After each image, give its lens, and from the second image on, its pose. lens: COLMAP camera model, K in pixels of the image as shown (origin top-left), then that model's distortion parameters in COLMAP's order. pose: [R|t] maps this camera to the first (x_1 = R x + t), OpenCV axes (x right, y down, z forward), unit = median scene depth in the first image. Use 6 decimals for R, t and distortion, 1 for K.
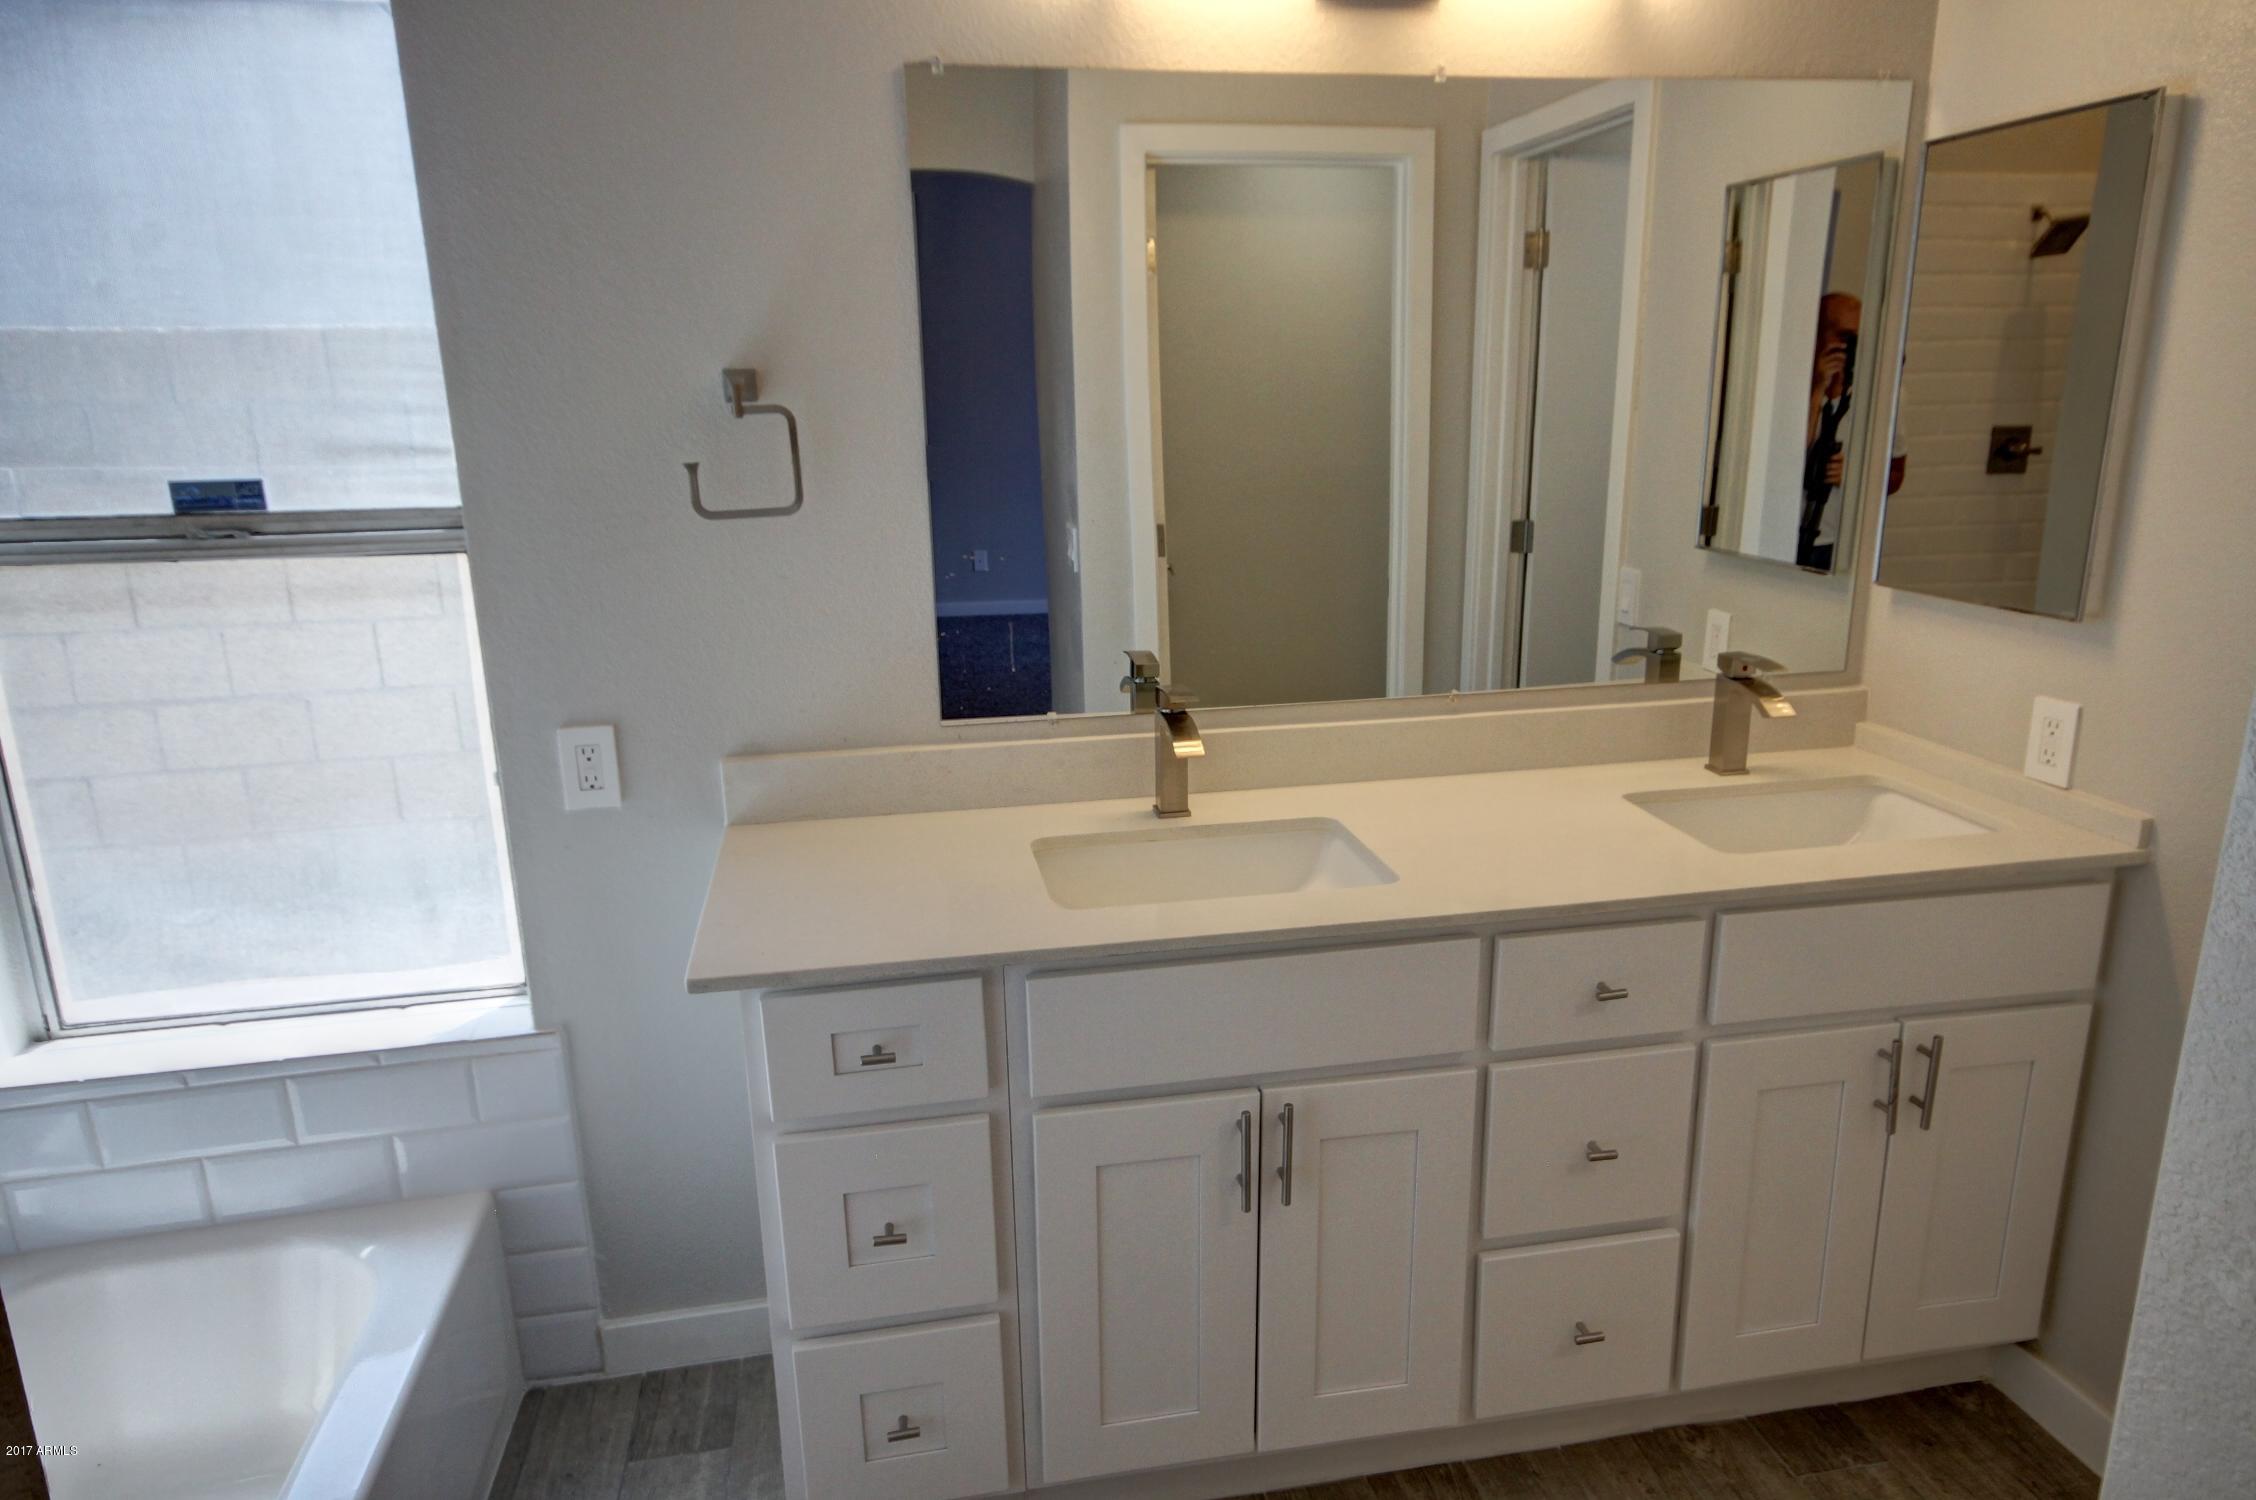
lens RADIAL K [[1412.4, 0, 1127.1], [0, 1412.4, 745.6], [0, 0, 1]] dist [0.004026, 0.000610]
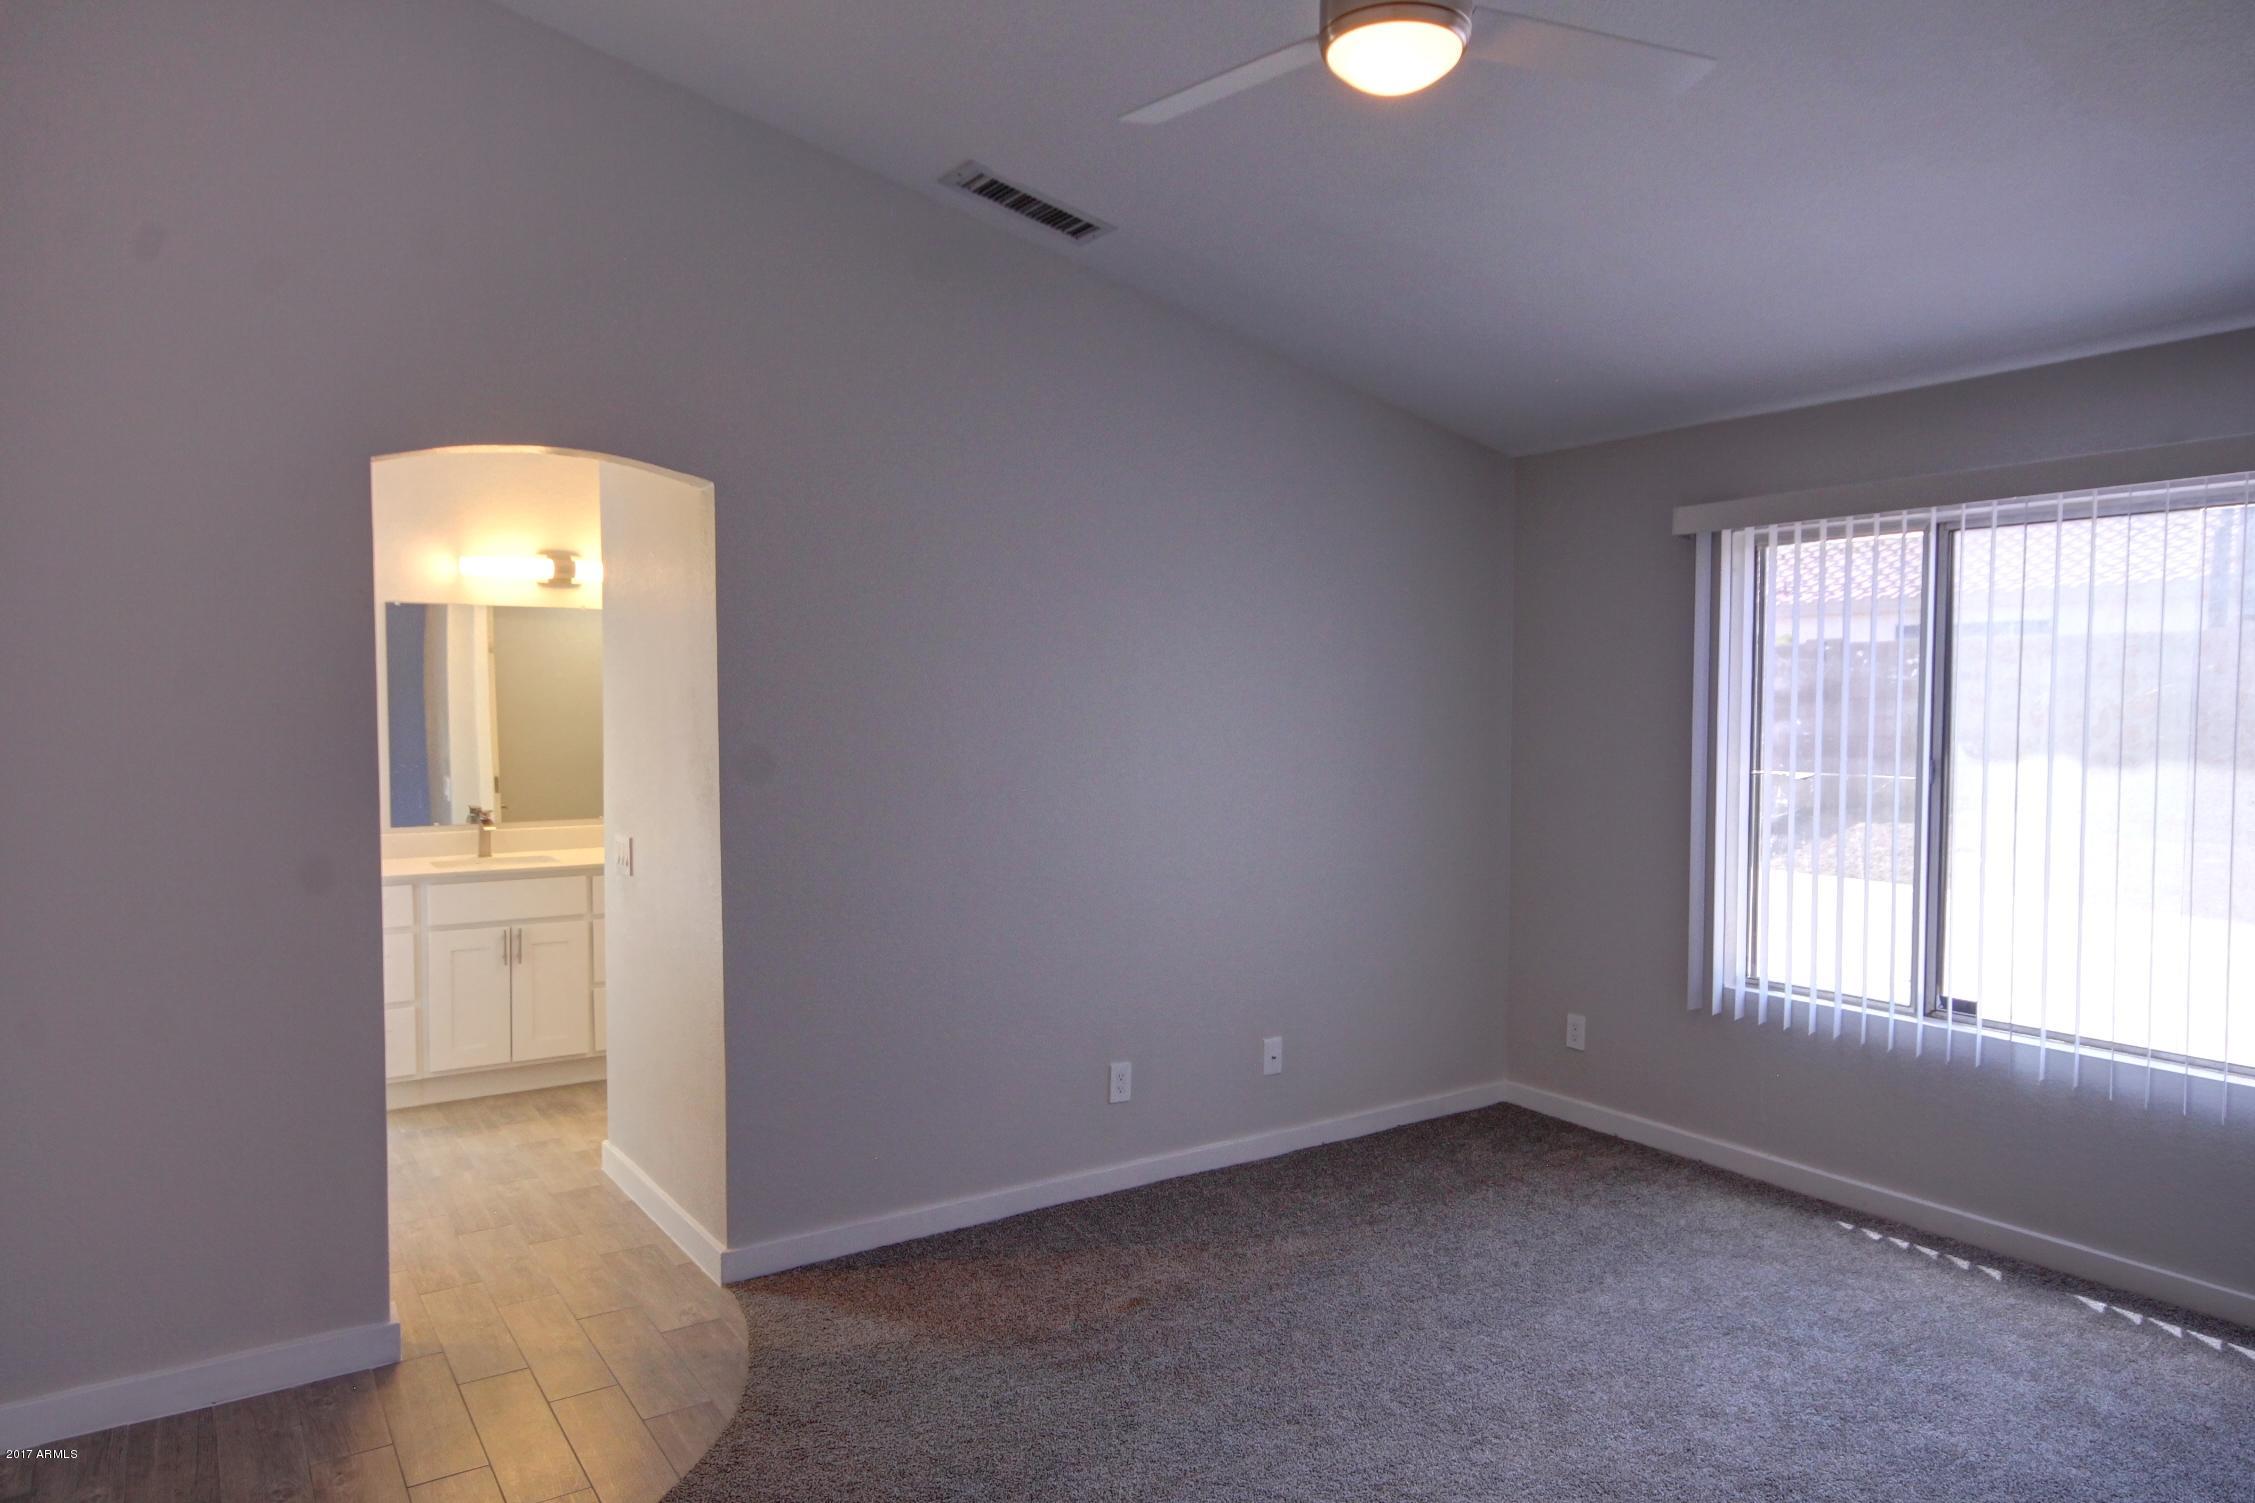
lens RADIAL K [[1411.8, 0, 1128.9], [0, 1411.8, 752.9], [0, 0, 1]] dist [0.004026, 0.000610]
pose [[0.917787, 0.000742, 0.397071, 0.087903], [0.087474, 0.975053, -0.204009, 0.506282], [-0.387317, 0.221971, 0.894827, -1.942282]]
